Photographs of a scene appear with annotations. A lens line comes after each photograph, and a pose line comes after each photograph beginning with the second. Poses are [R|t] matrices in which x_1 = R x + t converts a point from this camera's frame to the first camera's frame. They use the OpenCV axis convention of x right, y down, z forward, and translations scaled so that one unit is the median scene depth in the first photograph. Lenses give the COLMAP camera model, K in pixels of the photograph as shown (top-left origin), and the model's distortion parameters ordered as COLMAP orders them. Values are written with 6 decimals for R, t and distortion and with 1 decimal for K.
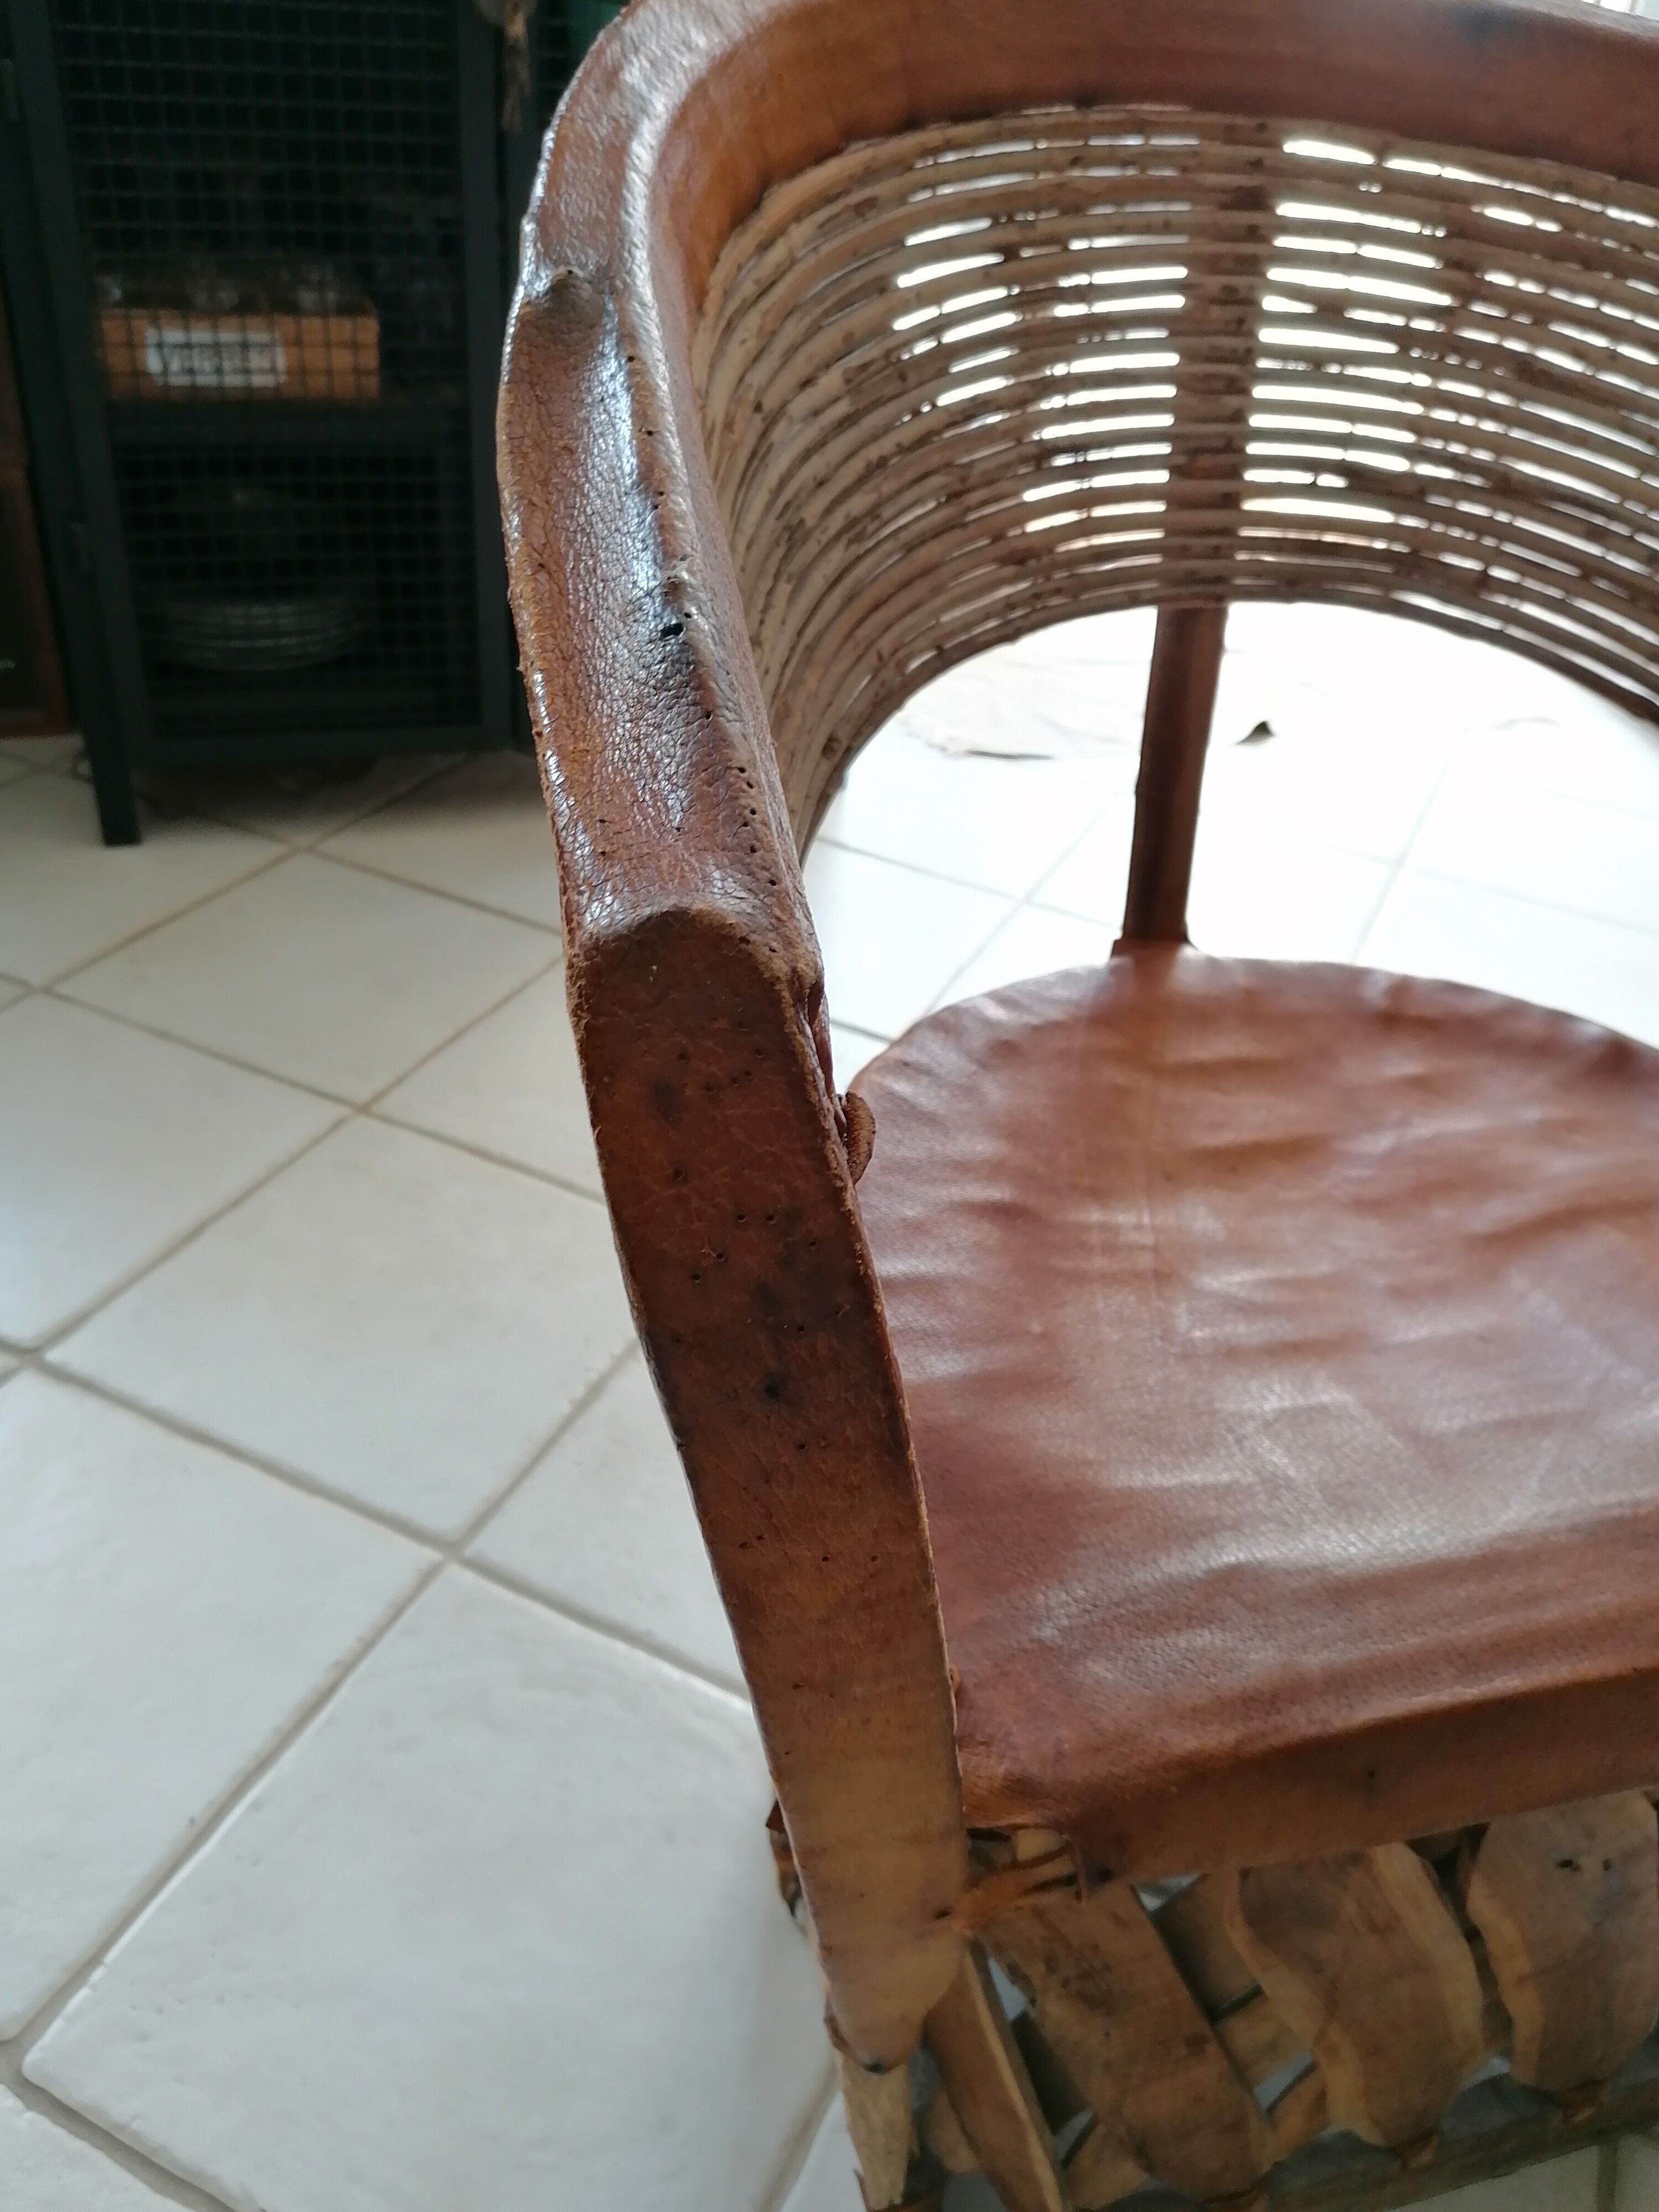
lens RADIAL K [[1681.6, 0, 845.2], [0, 1681.6, 1108.2], [0, 0, 1]] dist [0.110596, -0.130456]
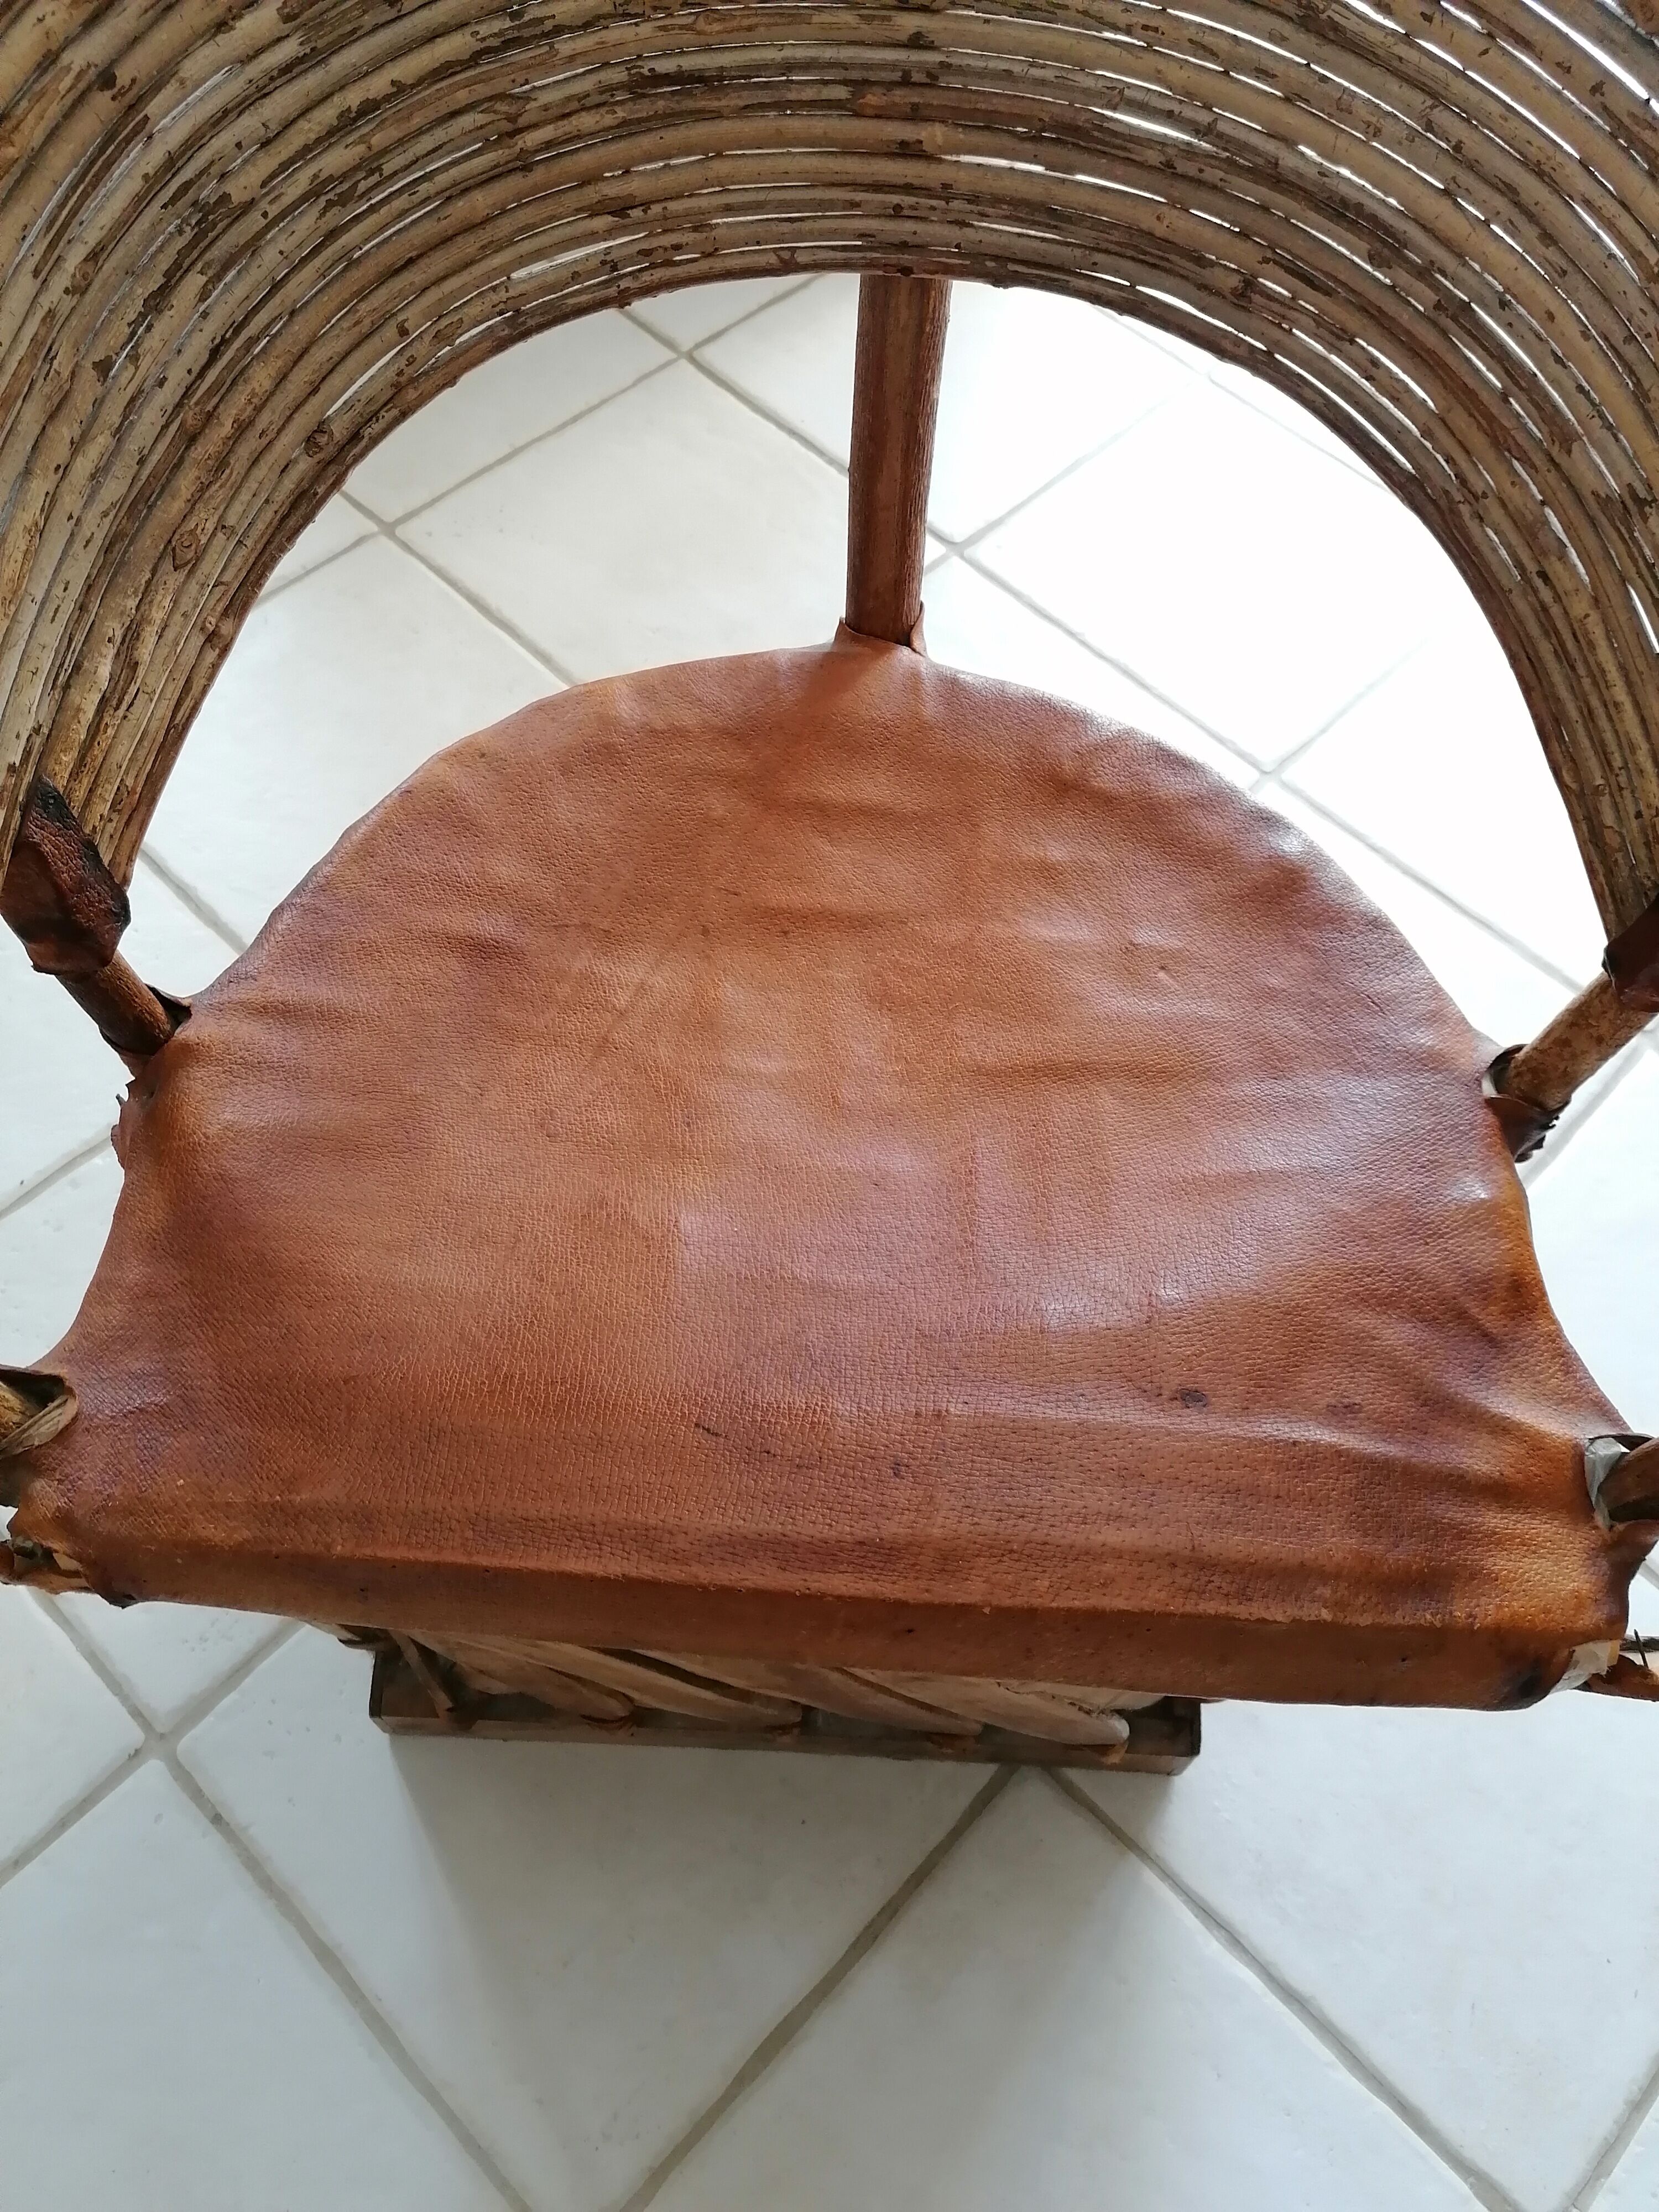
lens RADIAL K [[1681.6, 0, 845.2], [0, 1681.6, 1108.2], [0, 0, 1]] dist [0.110596, -0.130456]
pose [[0.944580, 0.262068, -0.197711, 0.510455], [-0.162706, 0.896816, 0.411397, -0.297287], [0.285125, -0.356429, 0.889754, 0.104782]]
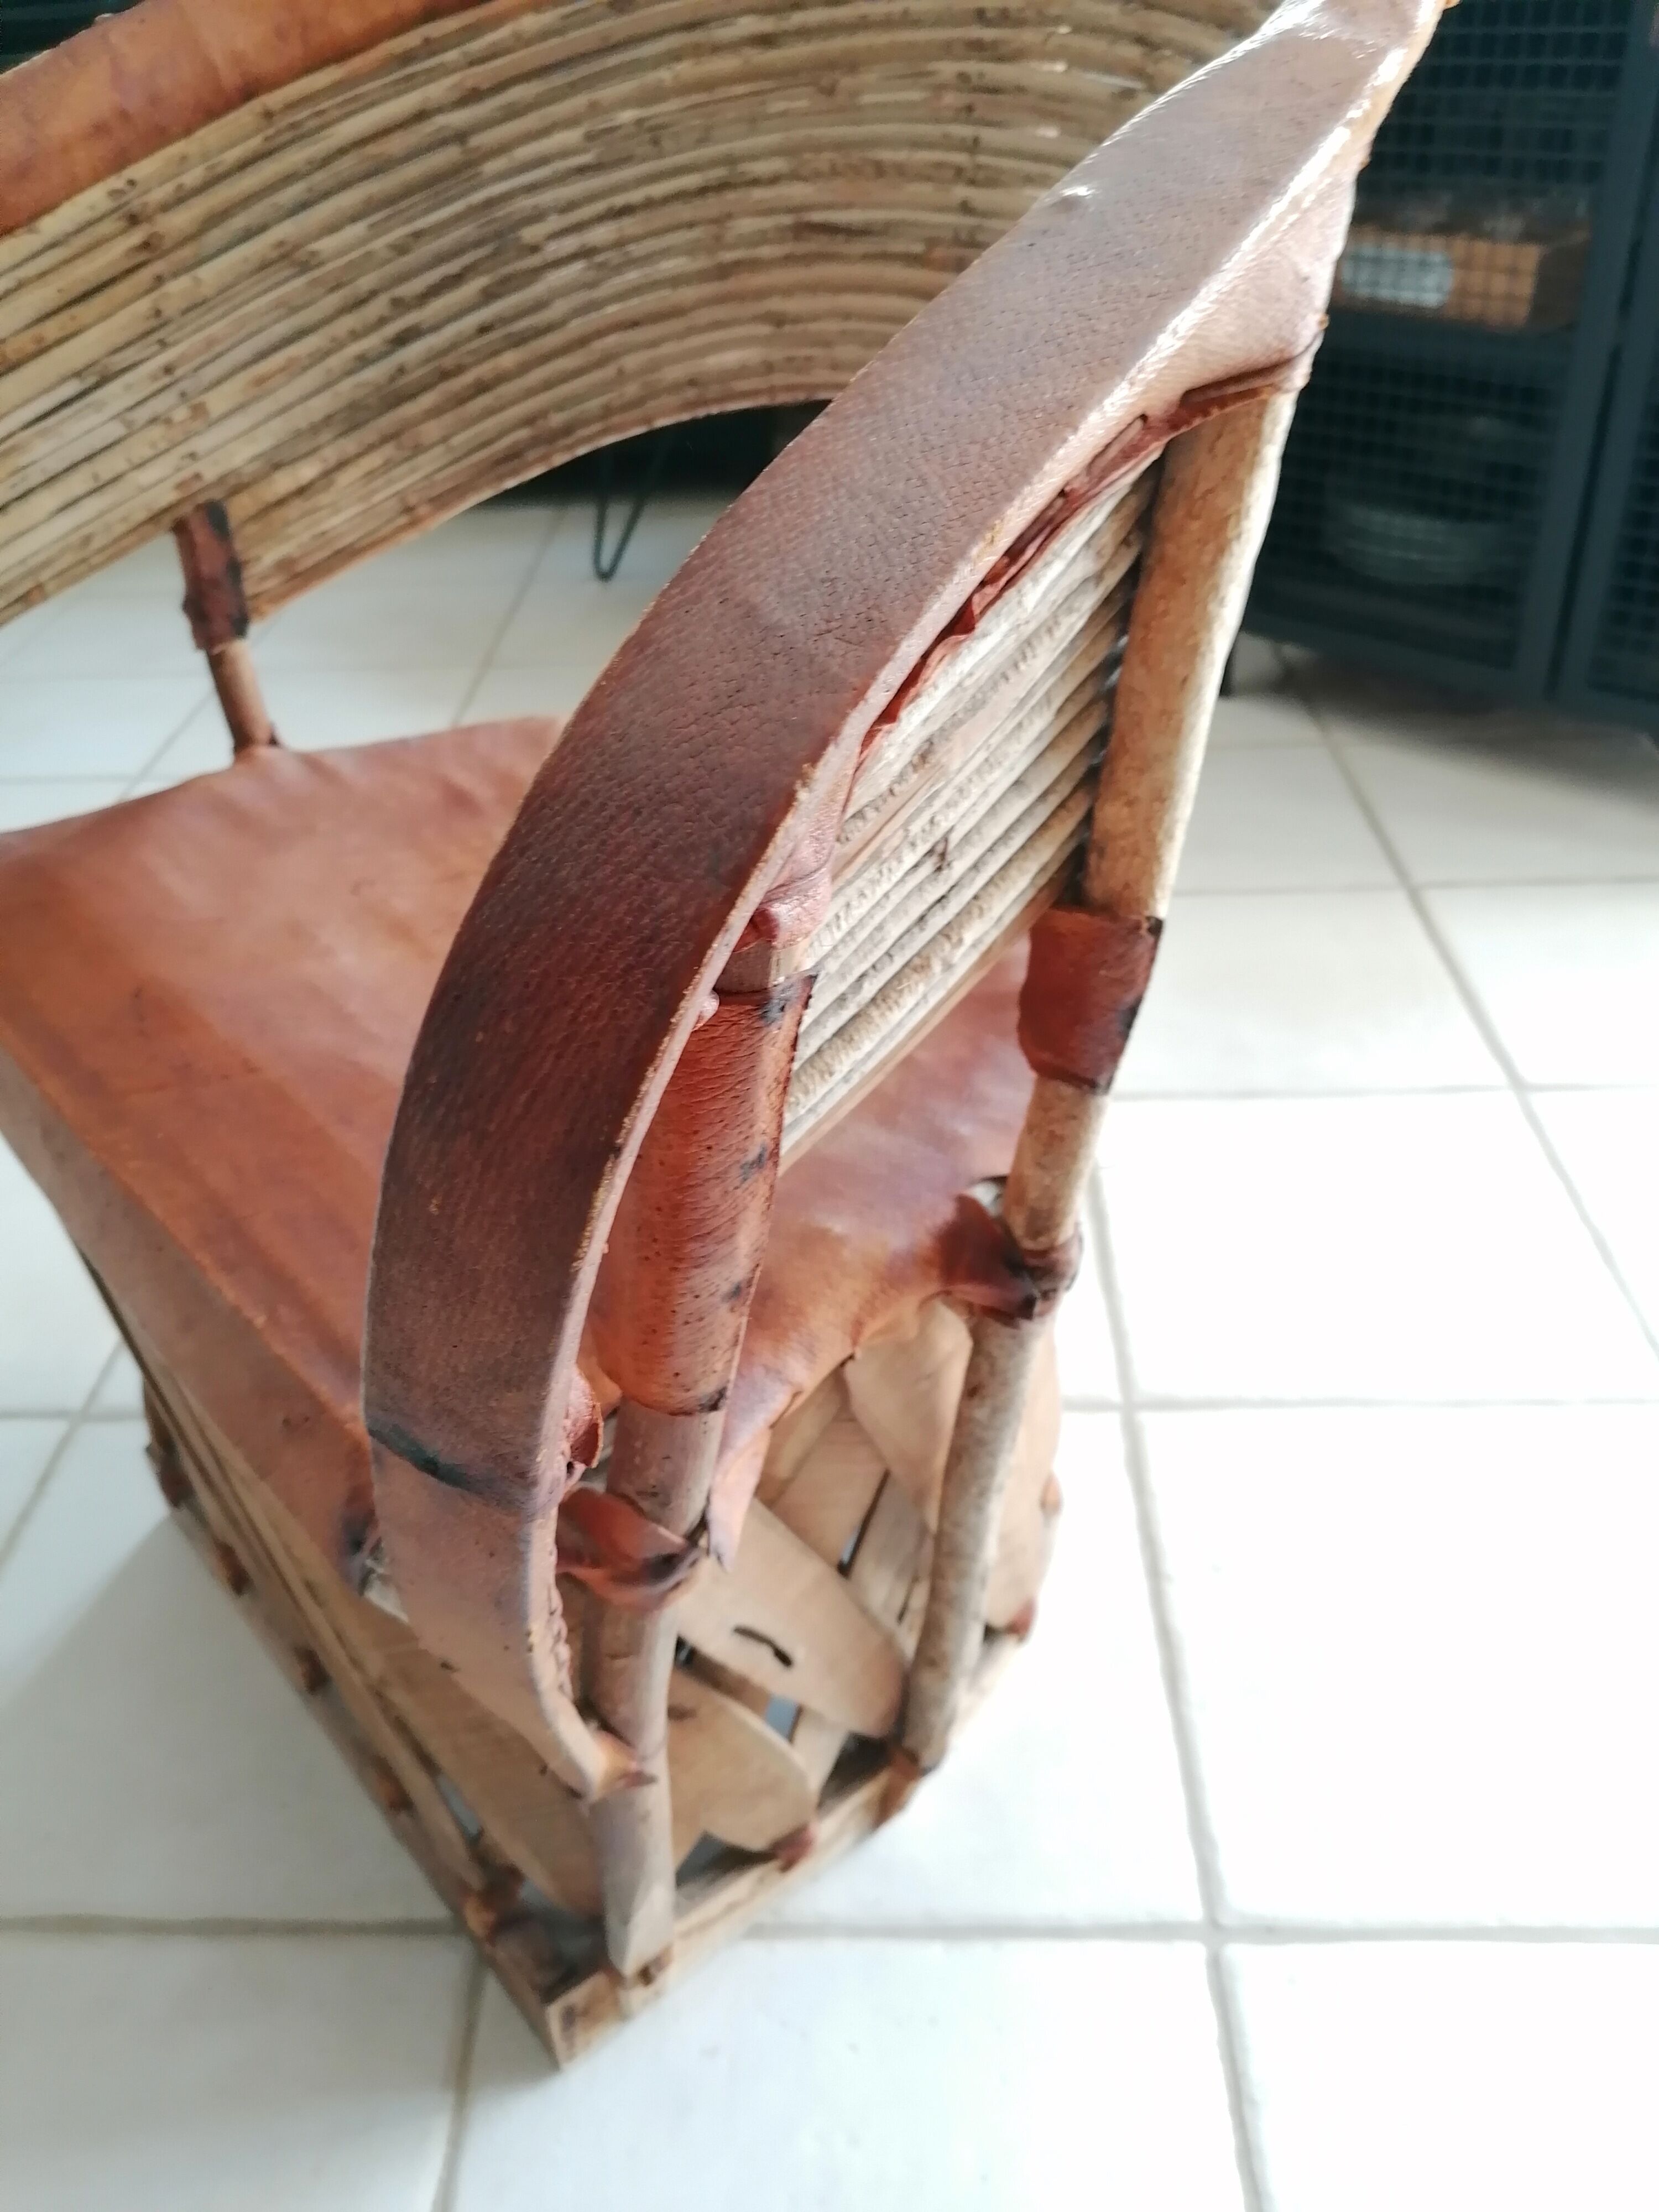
lens RADIAL K [[1677.8, 0, 785.9], [0, 1677.8, 1077.2], [0, 0, 1]] dist [0.058860, -0.060236]
pose [[0.381382, 0.428676, -0.819015, 1.276683], [-0.457087, 0.857542, 0.235994, -0.162477], [0.803504, 0.284357, 0.522993, 0.568368]]
